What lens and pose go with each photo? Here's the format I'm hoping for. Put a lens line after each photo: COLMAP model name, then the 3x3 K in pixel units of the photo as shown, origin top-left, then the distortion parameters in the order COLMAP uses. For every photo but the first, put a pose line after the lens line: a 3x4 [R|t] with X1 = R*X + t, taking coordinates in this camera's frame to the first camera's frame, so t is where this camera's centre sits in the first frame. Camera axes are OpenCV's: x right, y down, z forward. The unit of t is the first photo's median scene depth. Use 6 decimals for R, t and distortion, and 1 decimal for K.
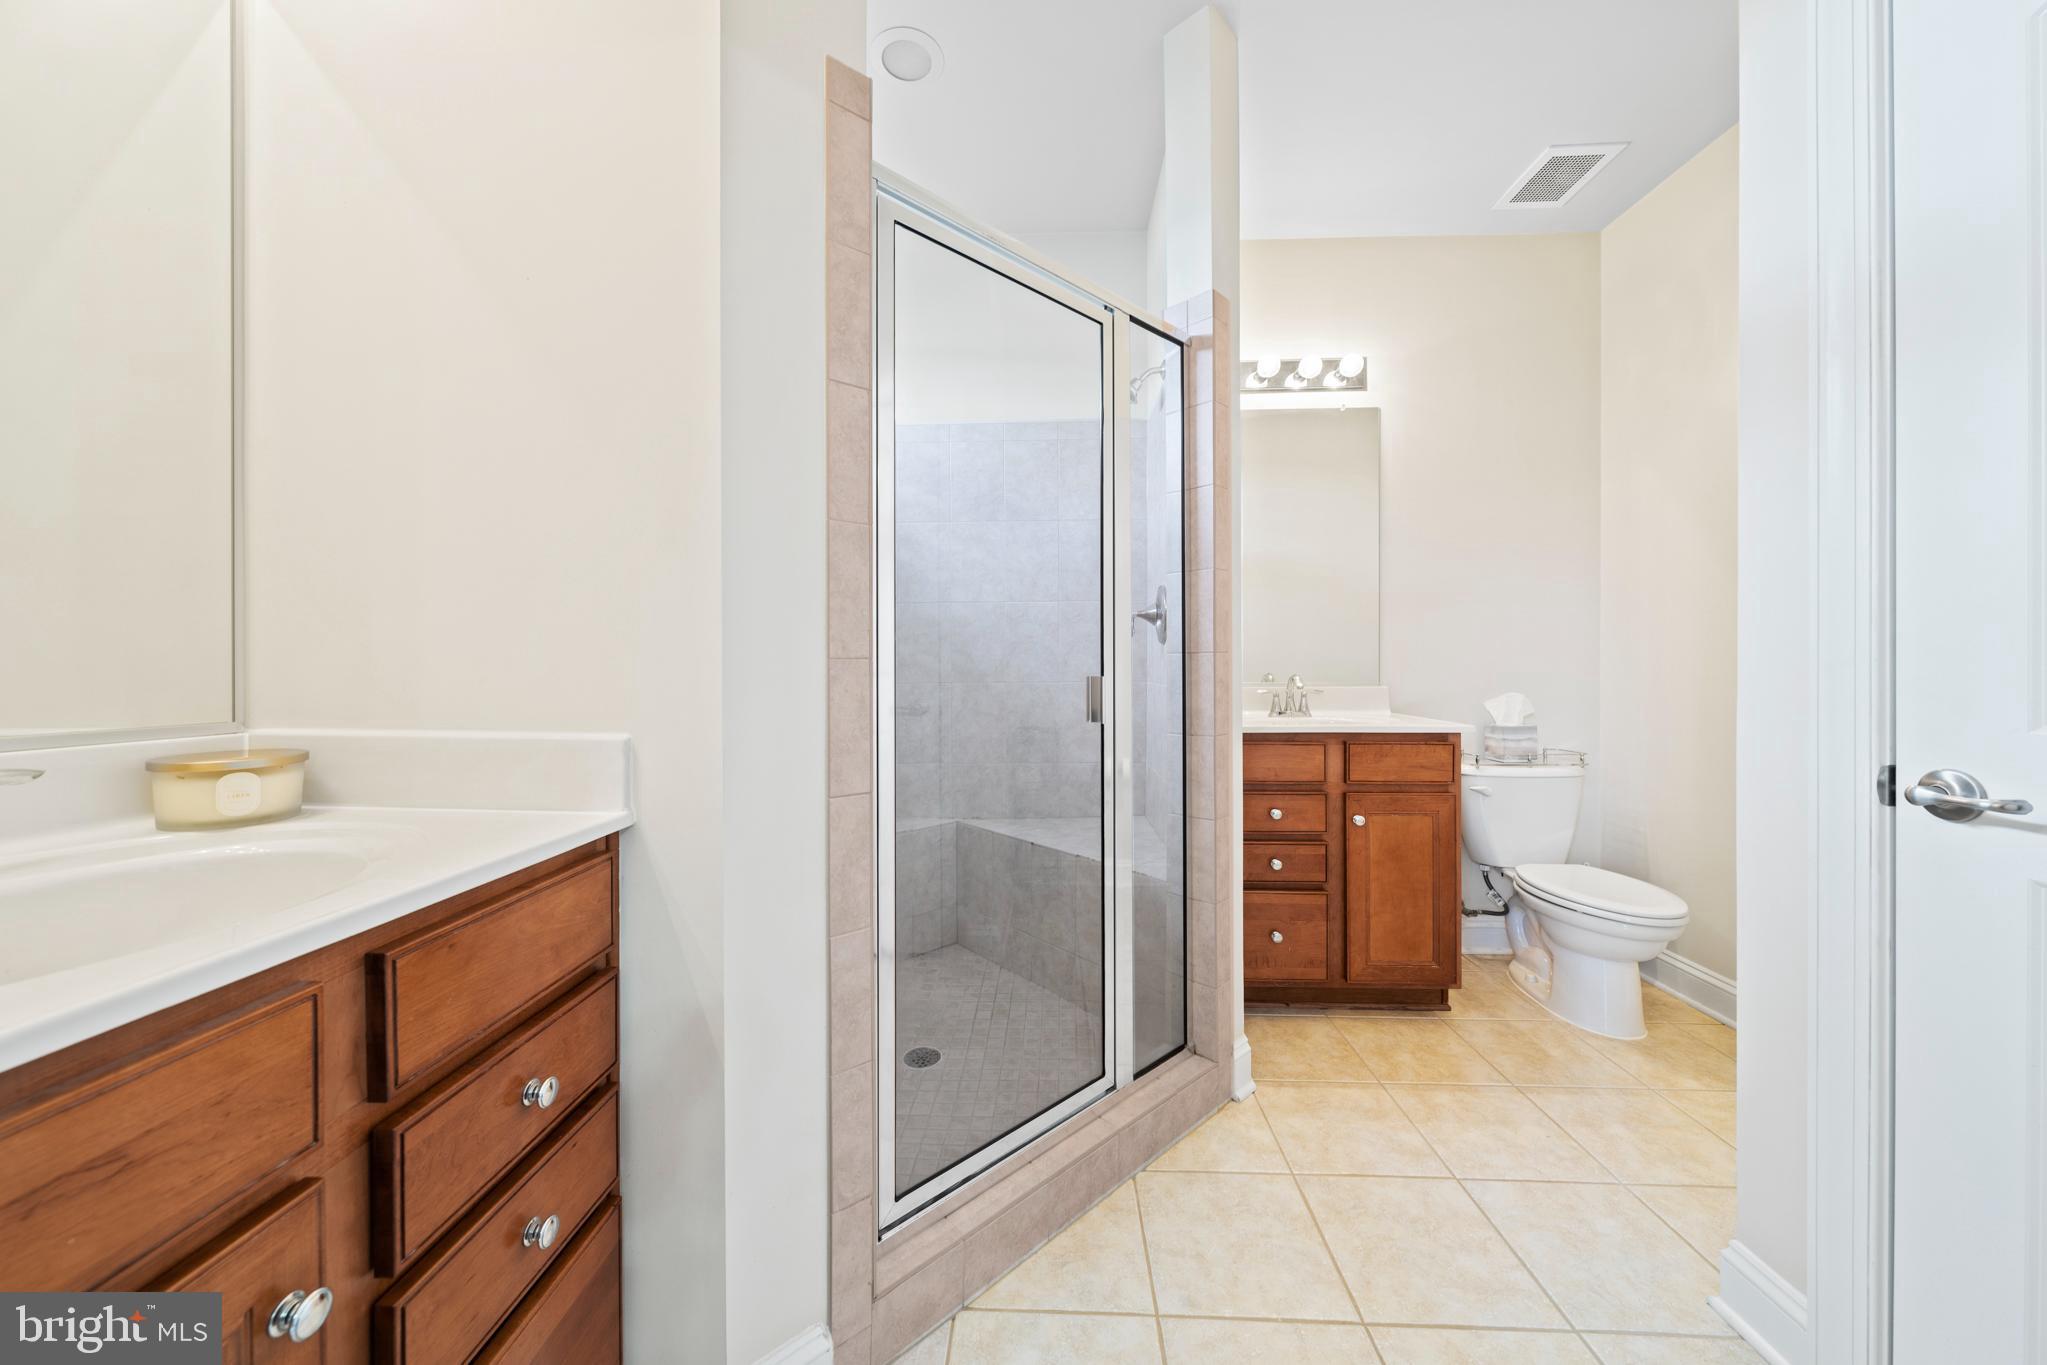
lens RADIAL K [[712.6, 0, 1019.4], [0, 712.6, 669.4], [0, 0, 1]] dist [0.001692, 0.000492]
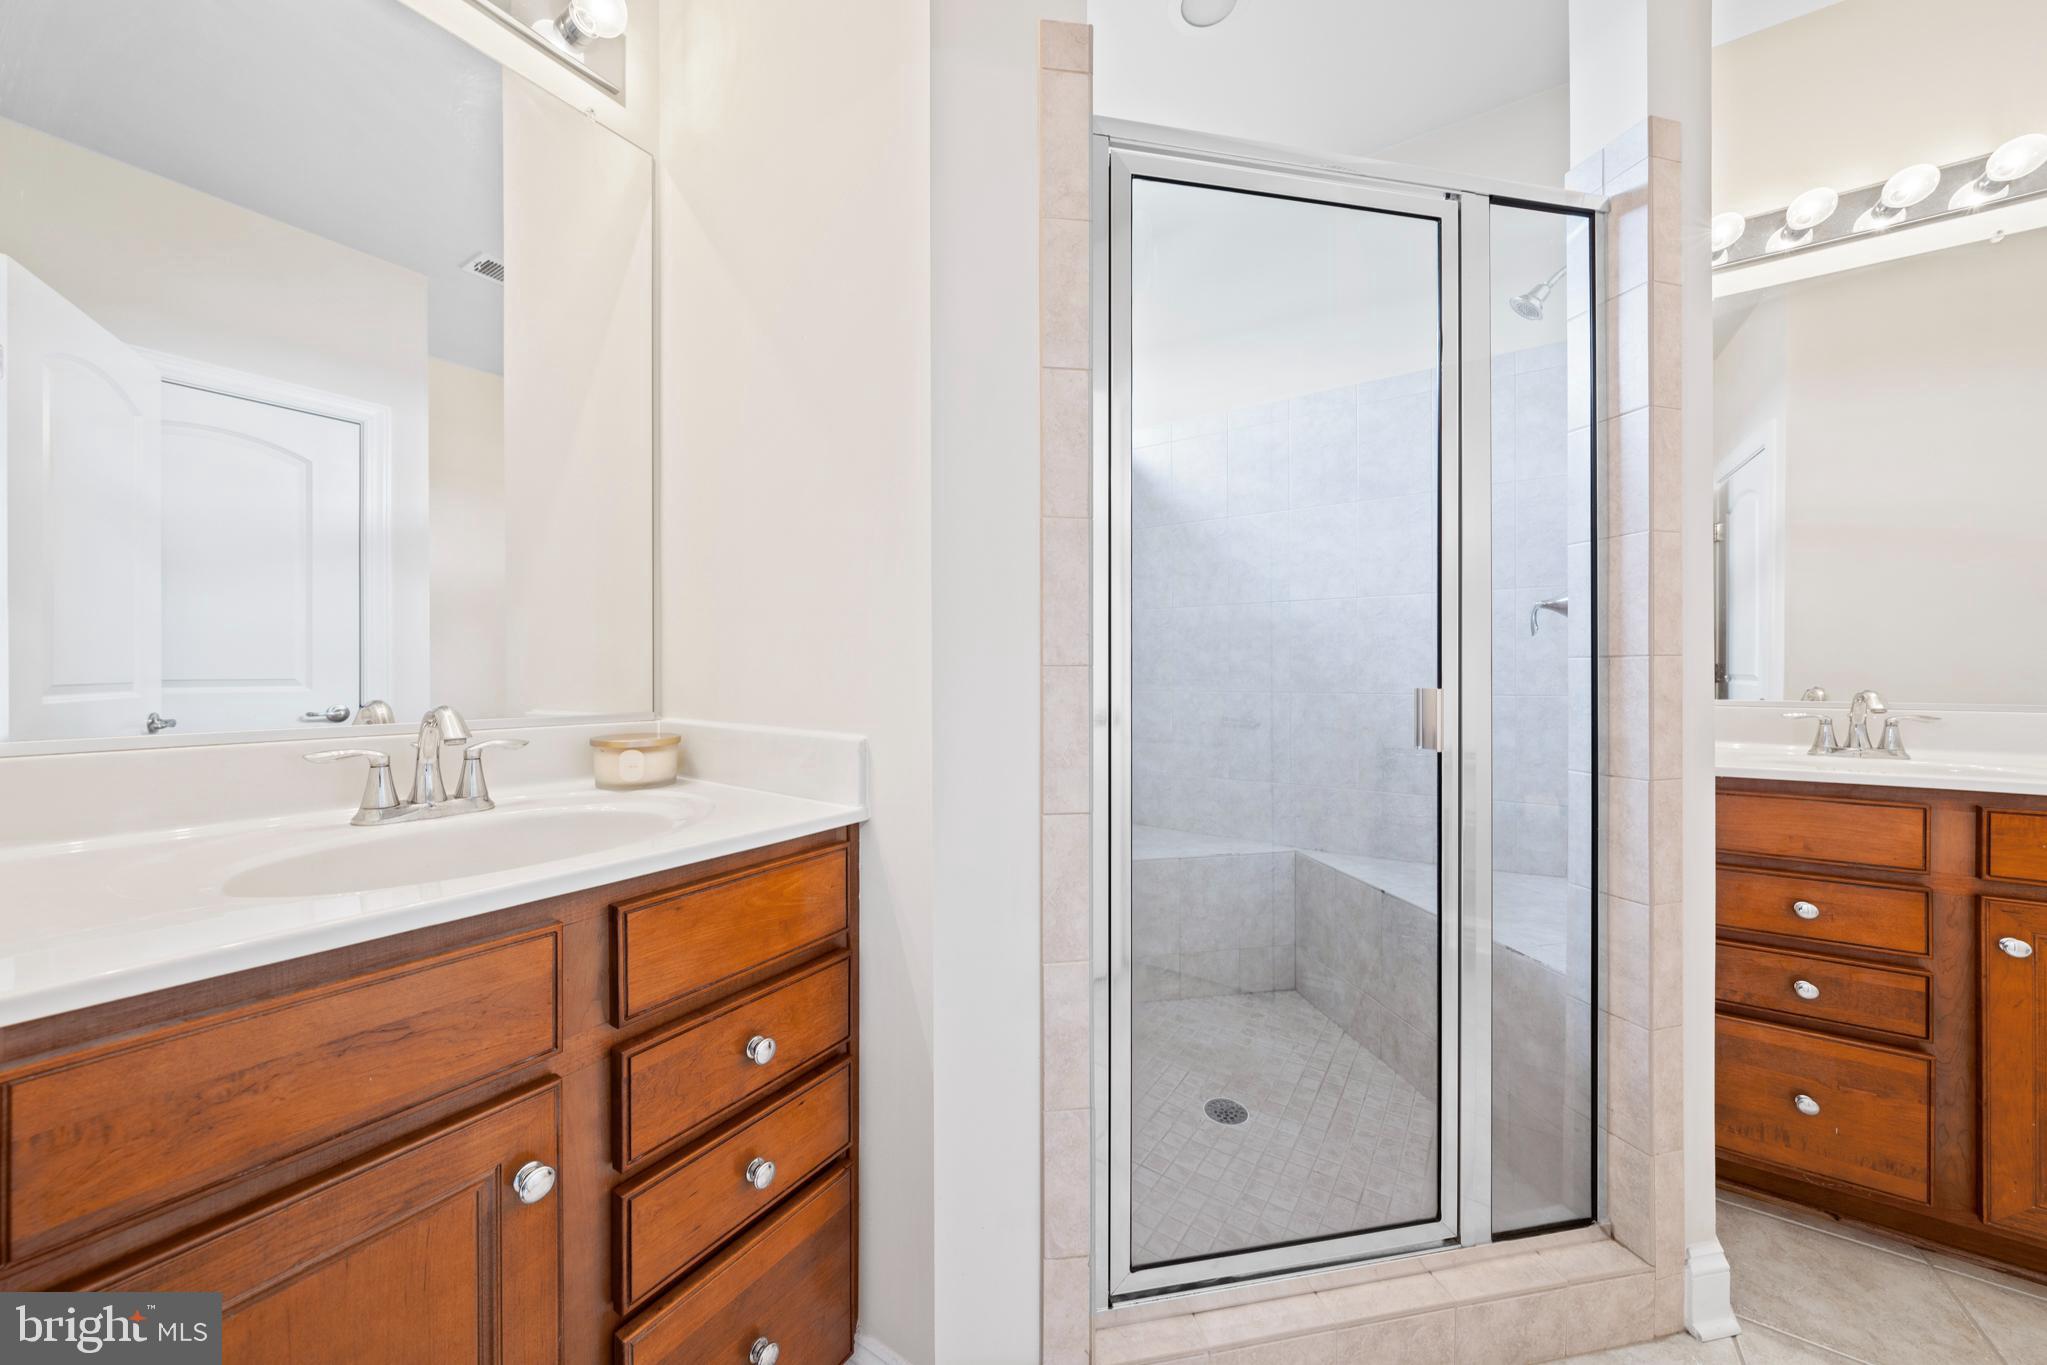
lens RADIAL K [[712.6, 0, 1011.2], [0, 712.6, 675.5], [0, 0, 1]] dist [0.001692, 0.000492]
pose [[0.850900, 0.006650, -0.525286, 0.161966], [-0.006839, 0.999975, 0.001582, -0.003031], [0.525284, 0.002246, 0.850924, 0.154628]]
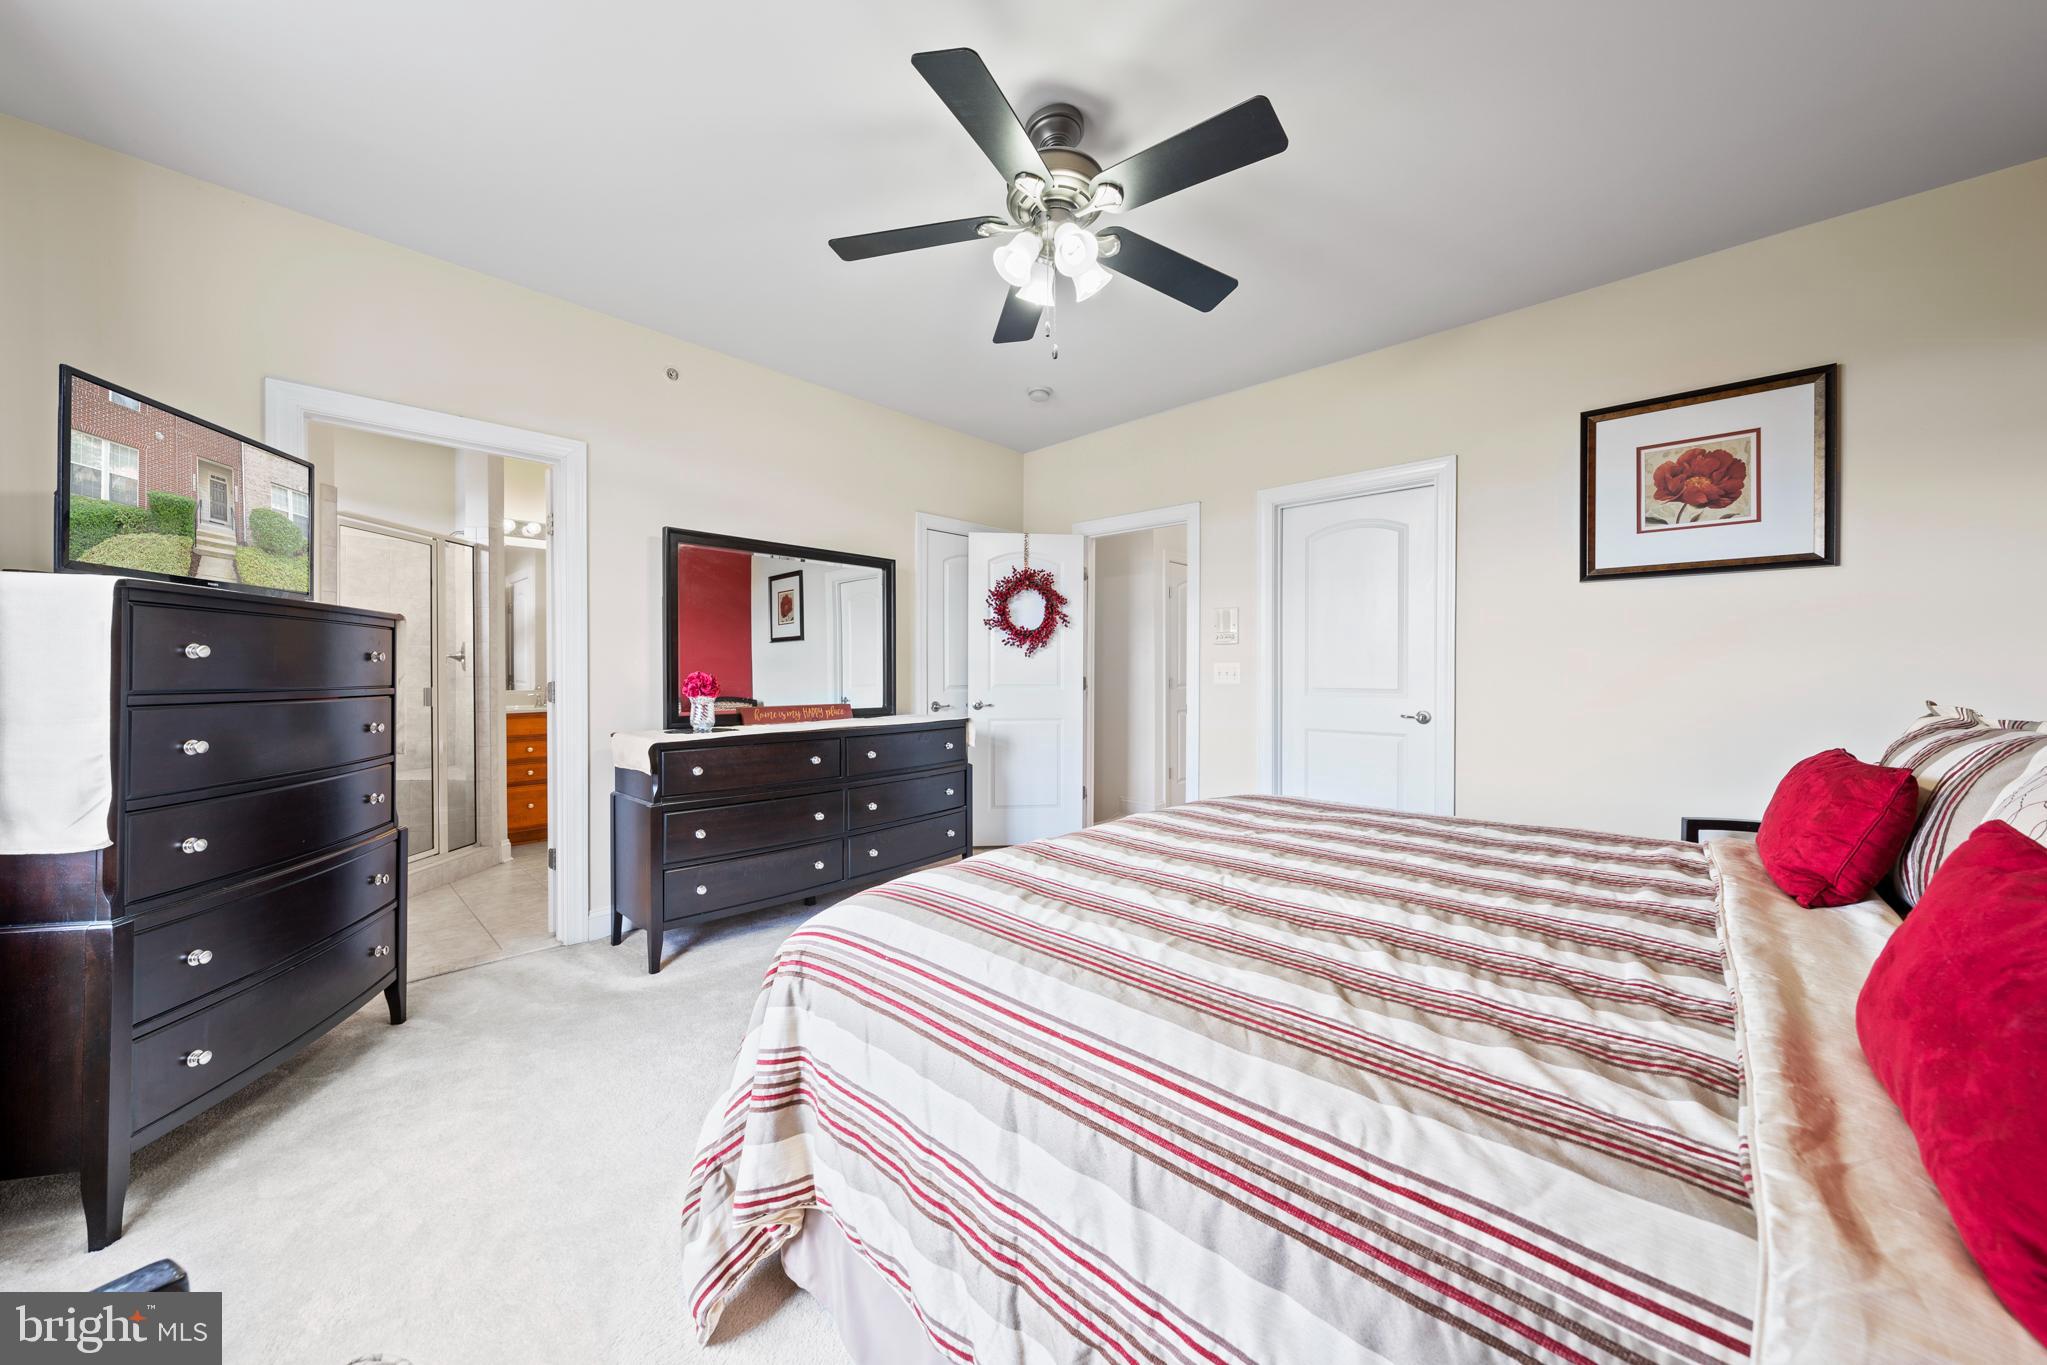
lens RADIAL K [[712.6, 0, 1017.3], [0, 712.6, 677.0], [0, 0, 1]] dist [0.001692, 0.000492]
pose [[0.666406, 0.001728, 0.745587, -0.476818], [0.003894, 0.999976, -0.005799, 0.000640], [-0.745579, 0.006768, 0.666383, -2.740786]]
